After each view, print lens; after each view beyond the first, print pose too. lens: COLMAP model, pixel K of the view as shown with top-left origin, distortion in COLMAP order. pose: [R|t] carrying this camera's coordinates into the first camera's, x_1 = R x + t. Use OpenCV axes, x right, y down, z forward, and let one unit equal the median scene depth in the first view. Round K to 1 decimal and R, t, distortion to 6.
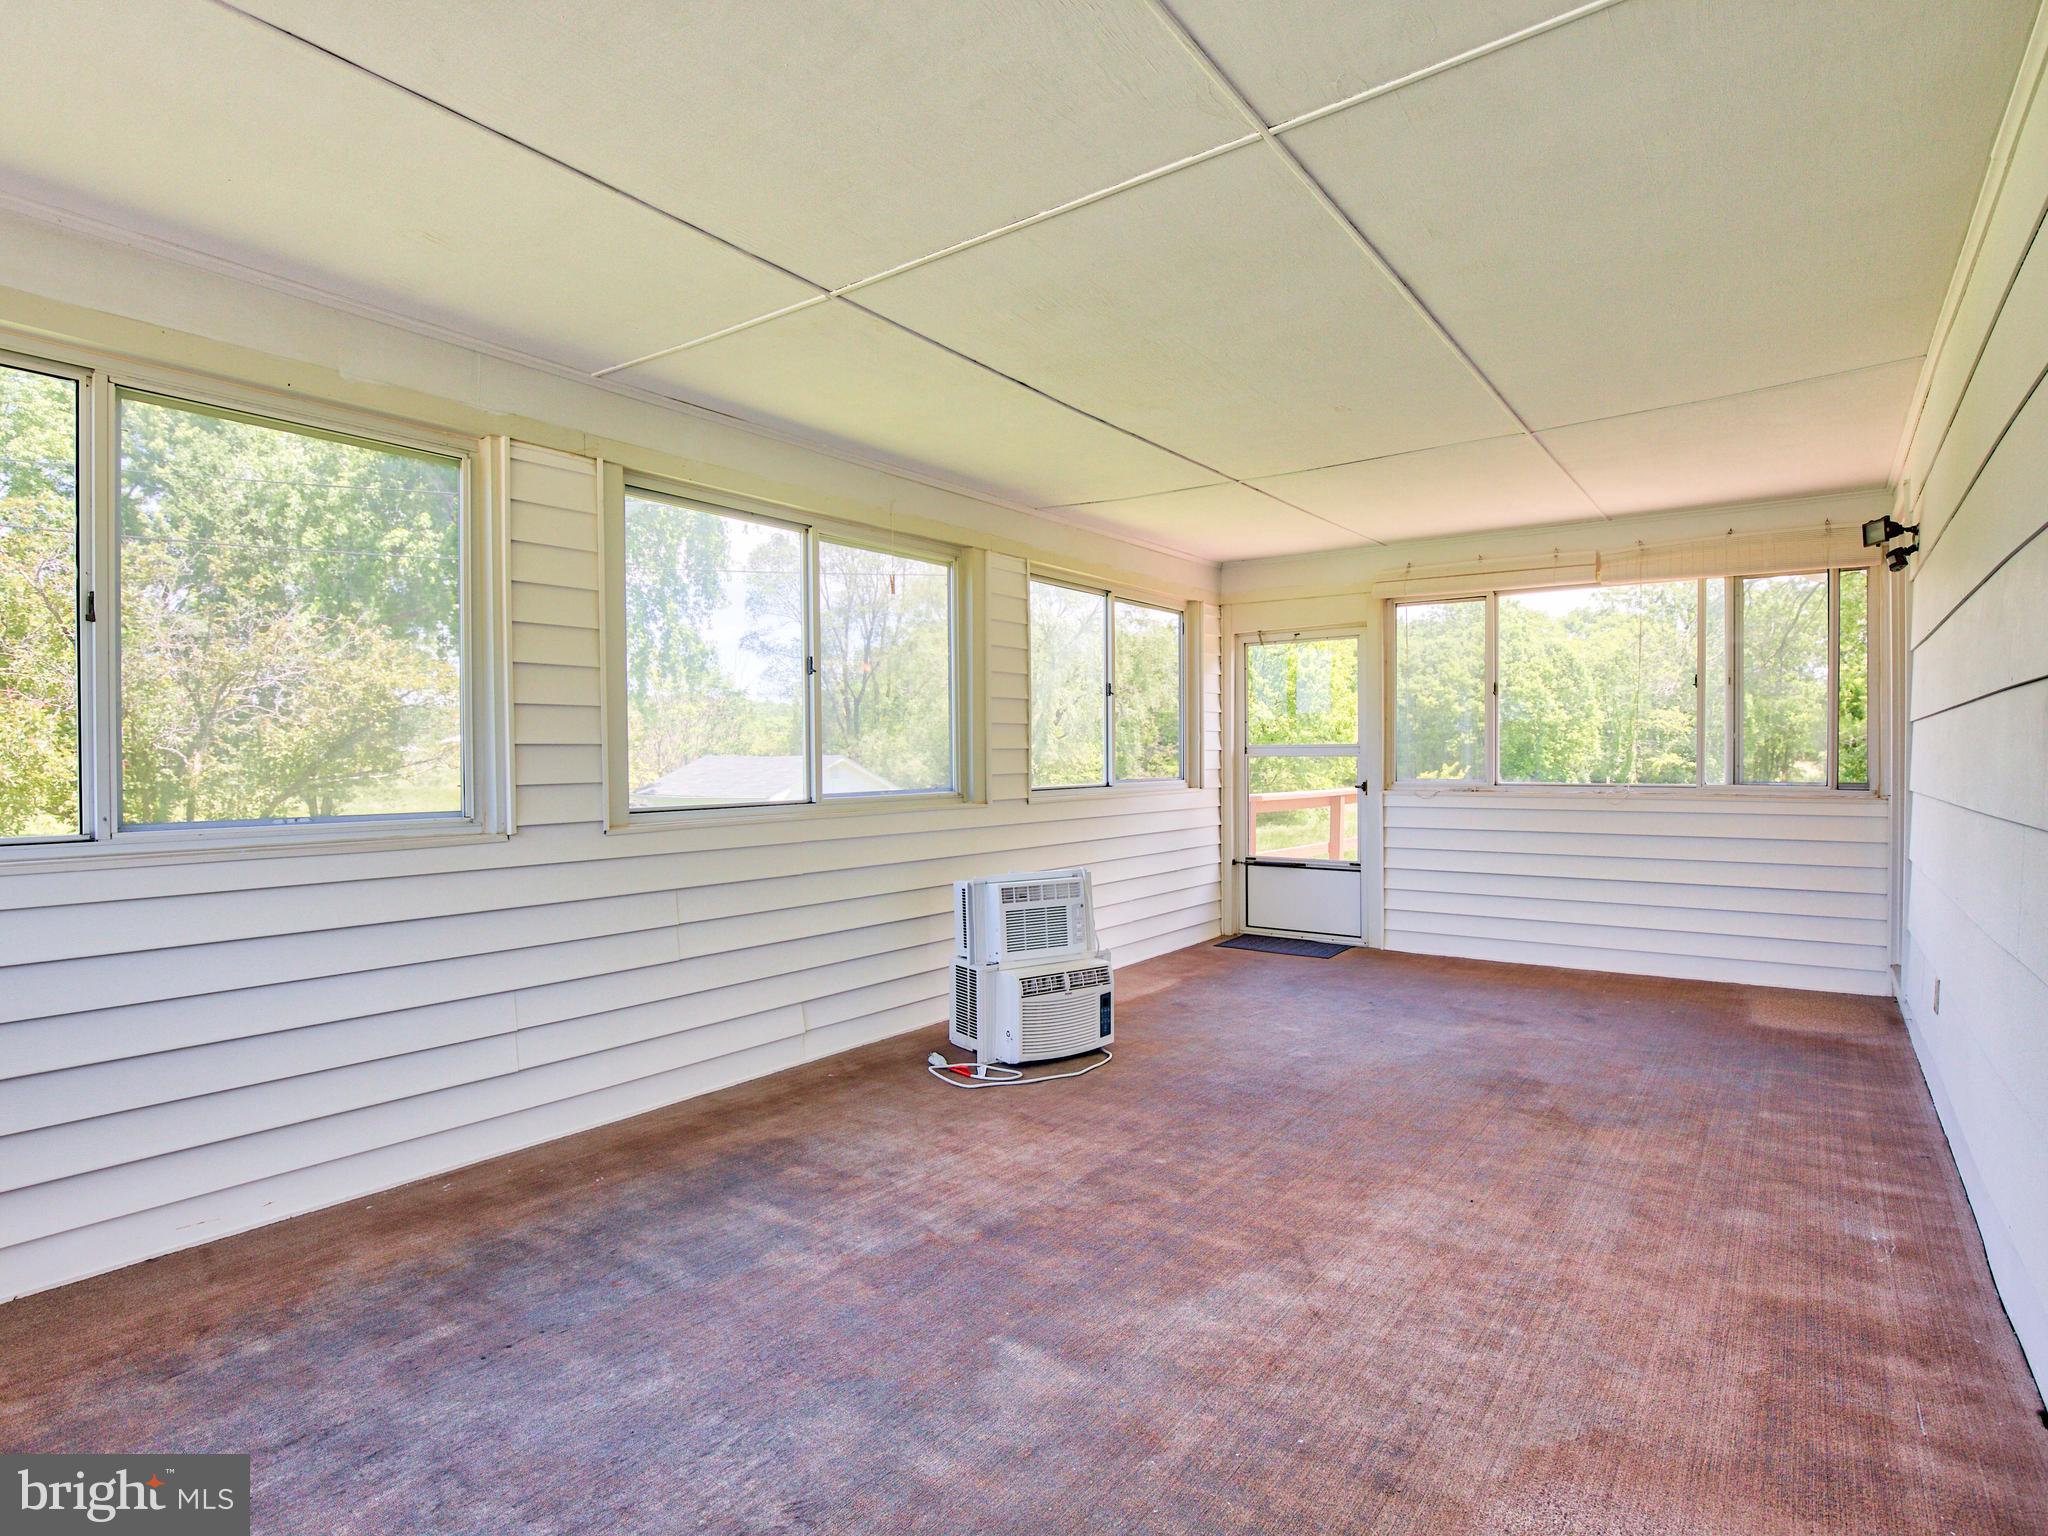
lens RADIAL K [[1057.2, 0, 1036.0], [0, 1057.2, 761.3], [0, 0, 1]] dist [-0.037230, 0.007685]
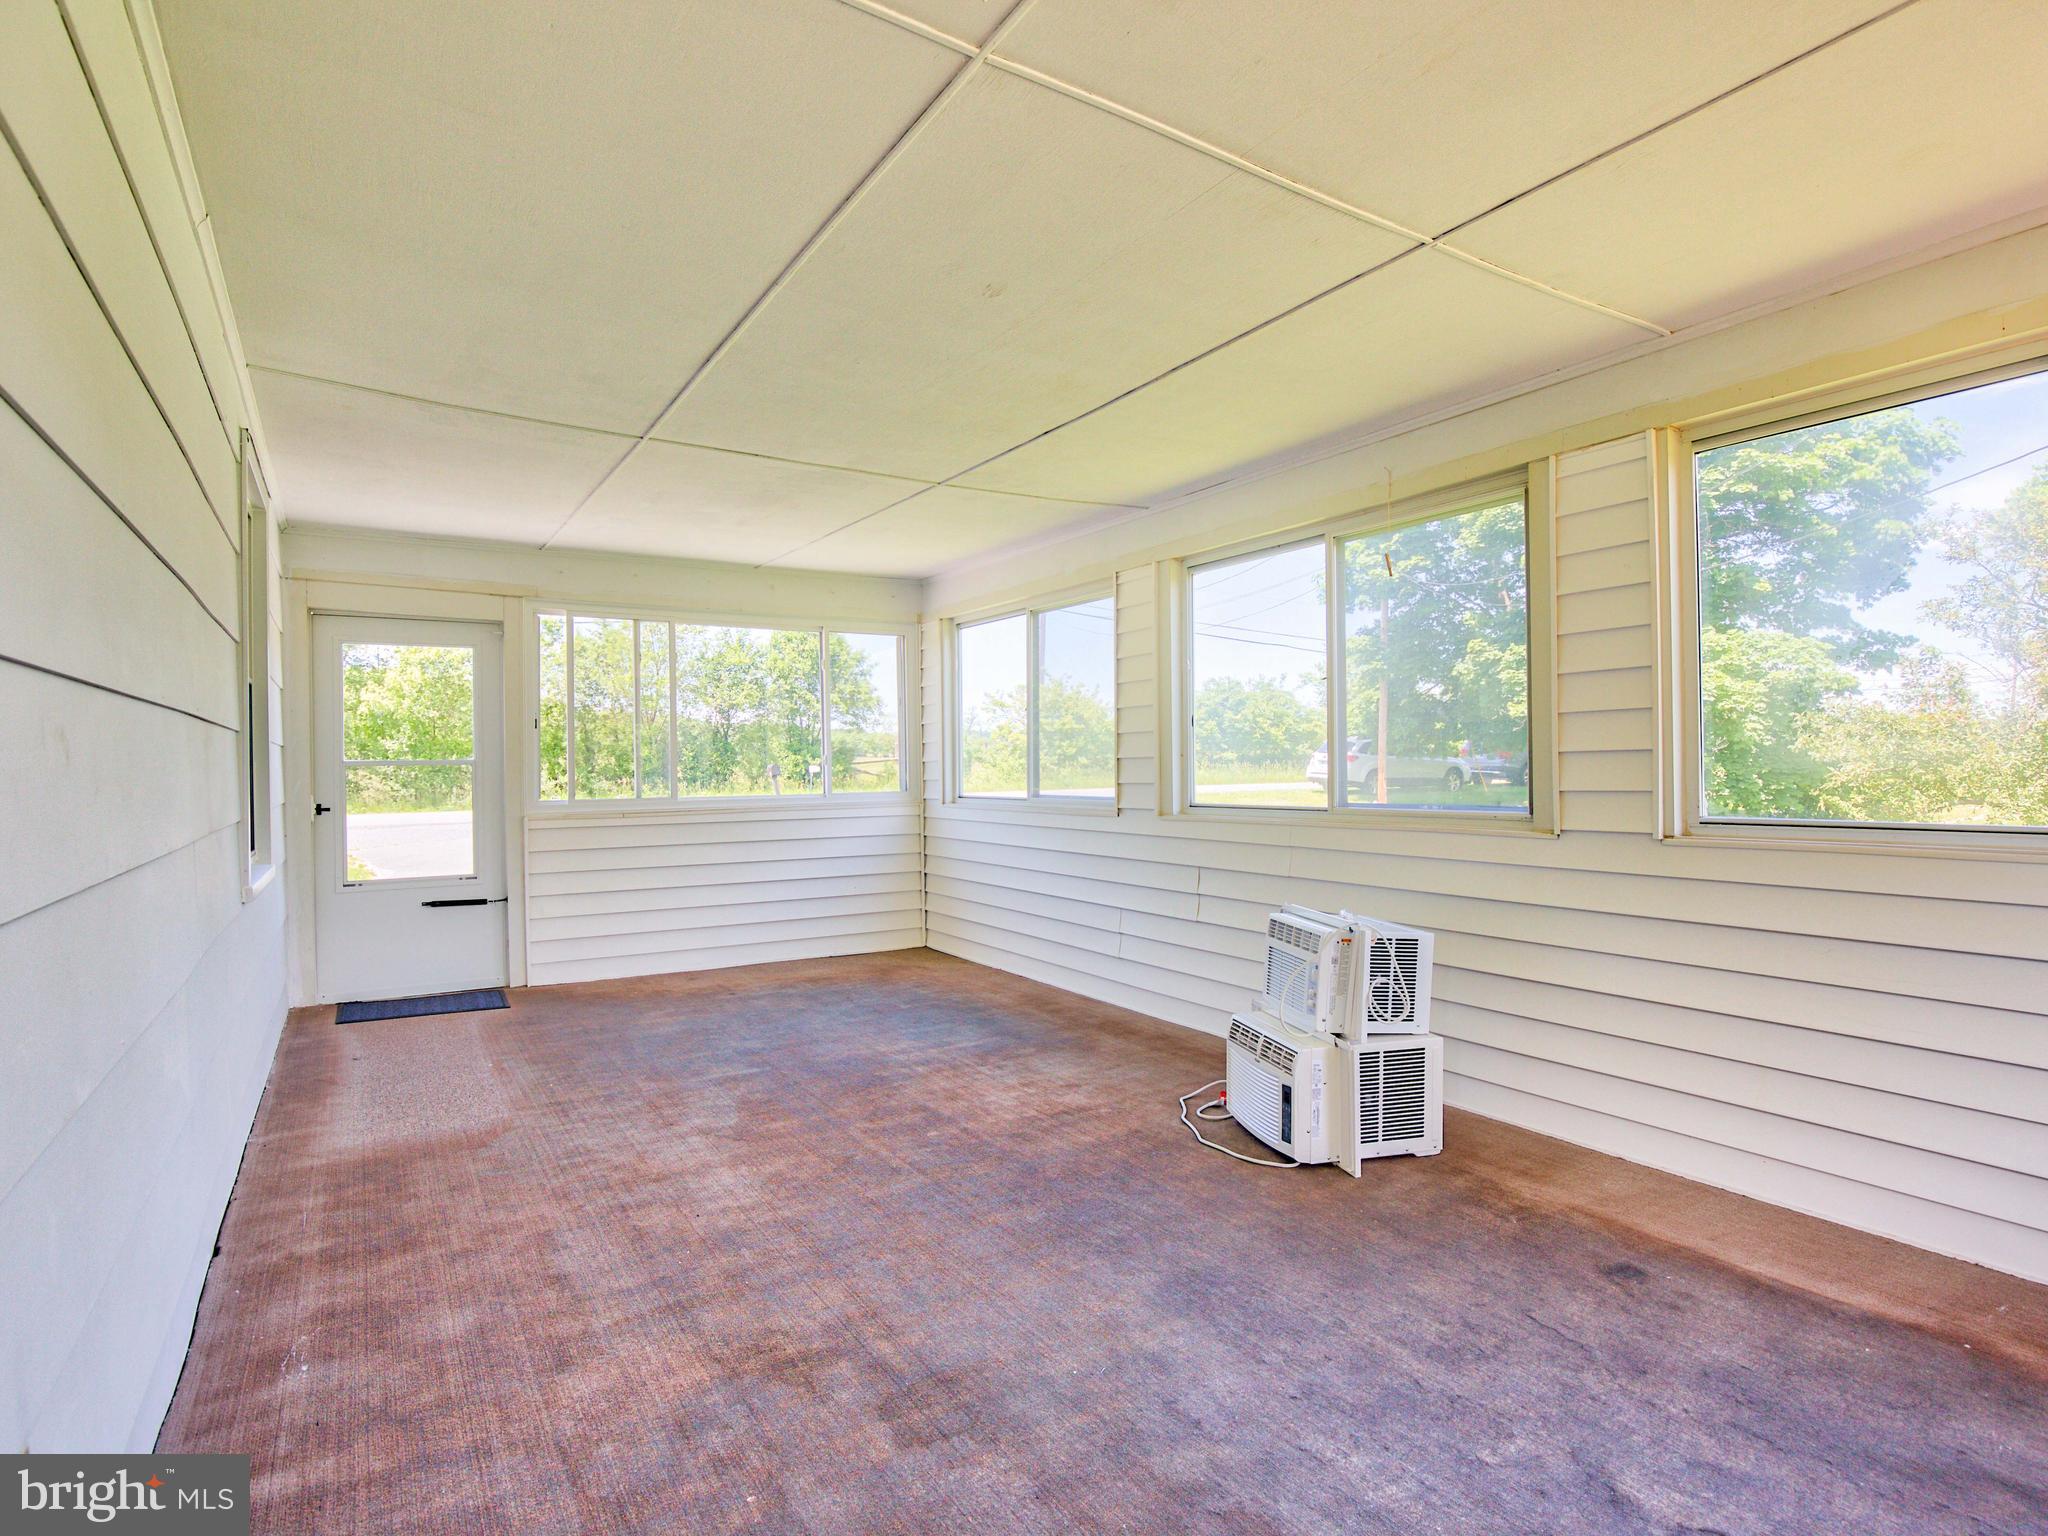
lens RADIAL K [[1057.2, 0, 1036.0], [0, 1057.2, 761.3], [0, 0, 1]] dist [-0.037230, 0.007685]
pose [[-0.353305, 0.003675, -0.935501, 1.200767], [0.006493, 0.999978, 0.001476, -0.015823], [0.935486, -0.005553, -0.353321, 1.605358]]
